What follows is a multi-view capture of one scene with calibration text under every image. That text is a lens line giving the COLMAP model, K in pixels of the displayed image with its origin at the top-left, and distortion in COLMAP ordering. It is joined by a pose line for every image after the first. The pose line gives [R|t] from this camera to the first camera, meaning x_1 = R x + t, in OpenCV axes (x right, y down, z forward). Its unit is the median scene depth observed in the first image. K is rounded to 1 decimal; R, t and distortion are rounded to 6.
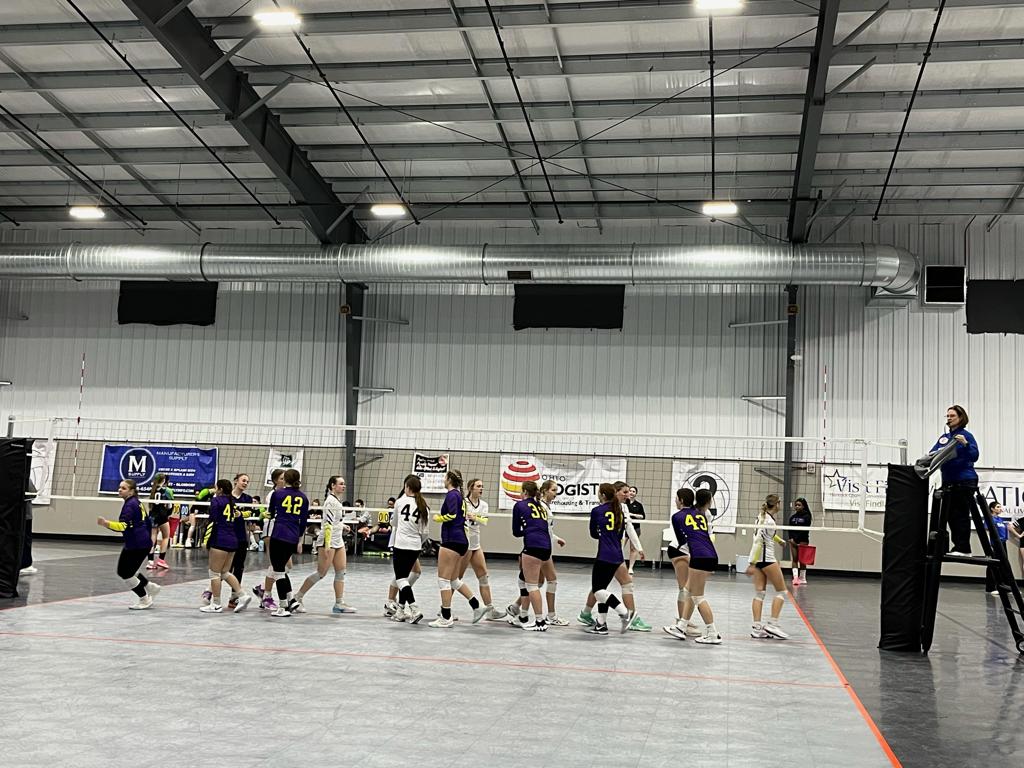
lens RADIAL K [[1143.1, 0, 512.7], [0, 1143.1, 388.2], [0, 0, 1]] dist [0.002834, 0.000000]
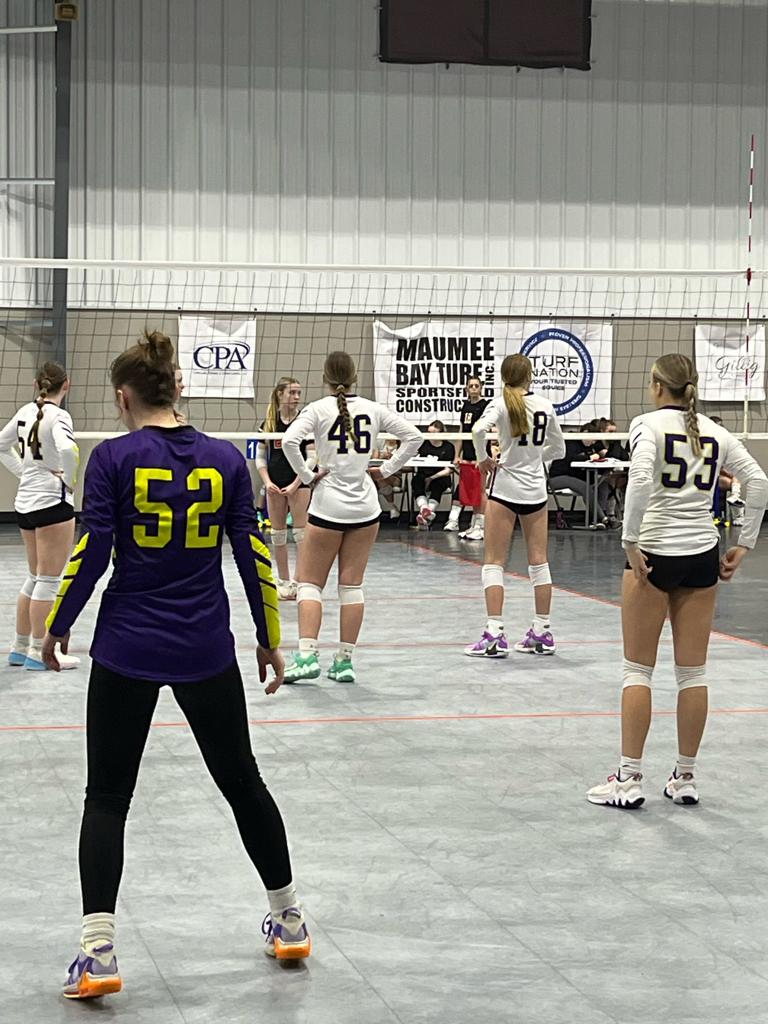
lens RADIAL K [[2276.3, 0, 384.0], [0, 2276.3, 511.9], [0, 0, 1]] dist [-0.114857, 0.000000]
pose [[0.932357, -0.047838, 0.358359, -0.432587], [-0.007445, 0.988457, 0.151321, -0.008884], [-0.361462, -0.143754, 0.921239, 0.072482]]
